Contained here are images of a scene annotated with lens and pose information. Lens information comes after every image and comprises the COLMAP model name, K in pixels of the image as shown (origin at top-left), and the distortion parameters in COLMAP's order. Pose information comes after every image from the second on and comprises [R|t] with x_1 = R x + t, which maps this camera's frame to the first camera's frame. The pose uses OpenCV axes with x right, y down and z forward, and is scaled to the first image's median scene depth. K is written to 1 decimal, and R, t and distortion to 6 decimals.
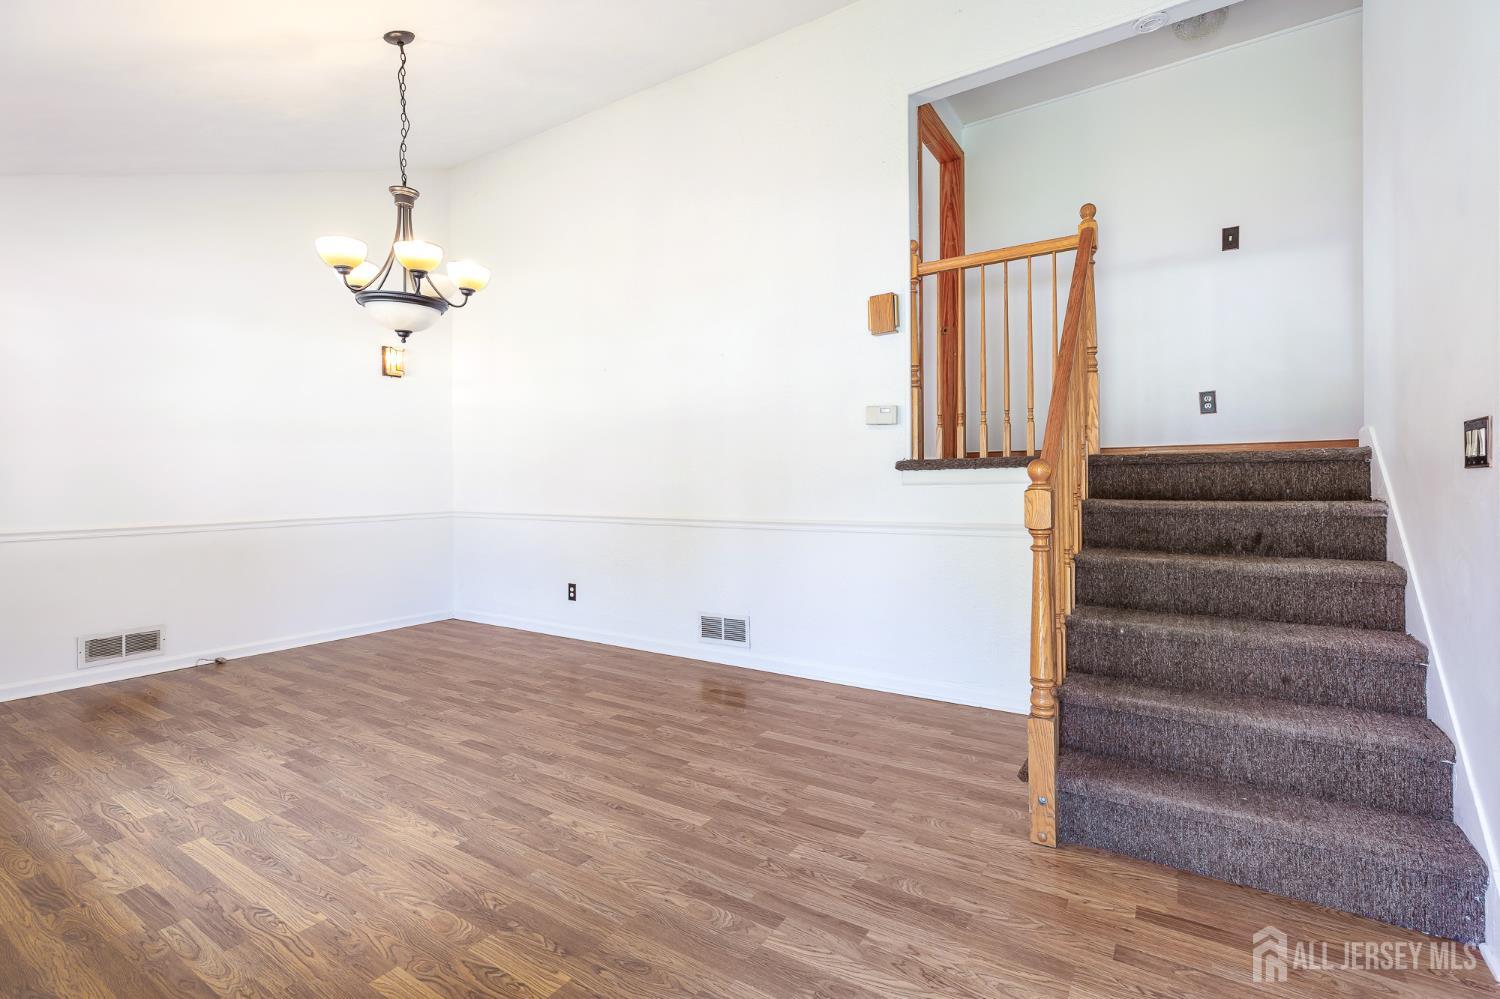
lens RADIAL K [[669.9, 0, 752.9], [0, 669.9, 487.0], [0, 0, 1]] dist [0.000488, 0.000192]
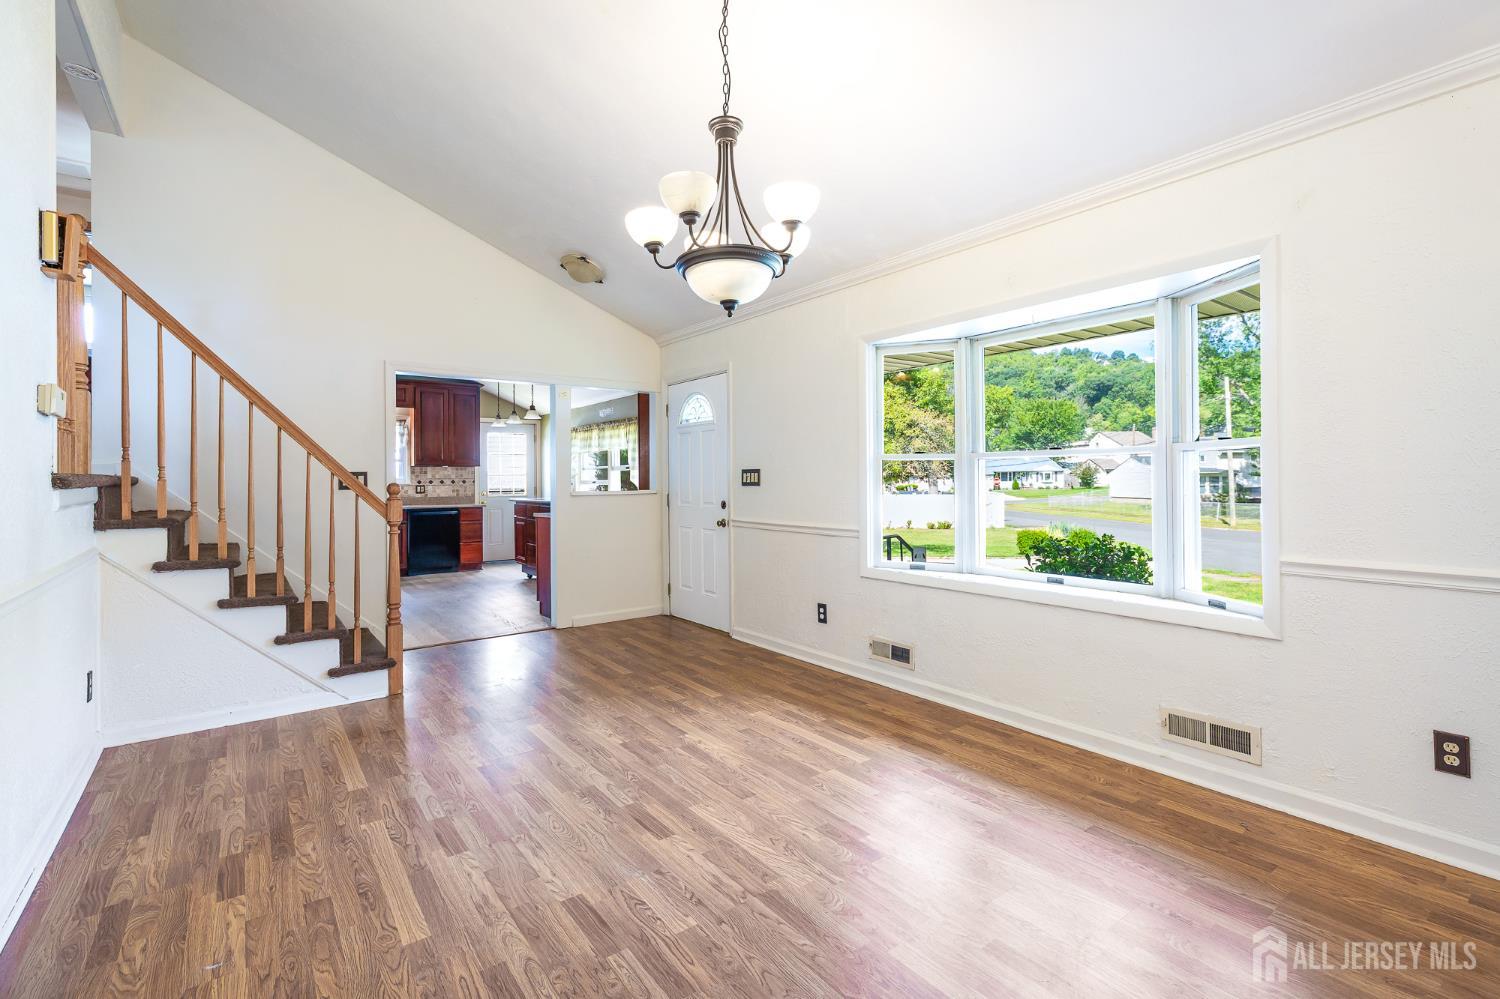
lens RADIAL K [[679.8, 0, 753.6], [0, 679.8, 467.7], [0, 0, 1]] dist [0.000492, 0.000040]
pose [[-0.936758, 0.019810, 0.349417, -0.992366], [0.016797, 0.999791, -0.011651, -0.038896], [-0.349575, -0.005045, -0.936895, 2.093352]]
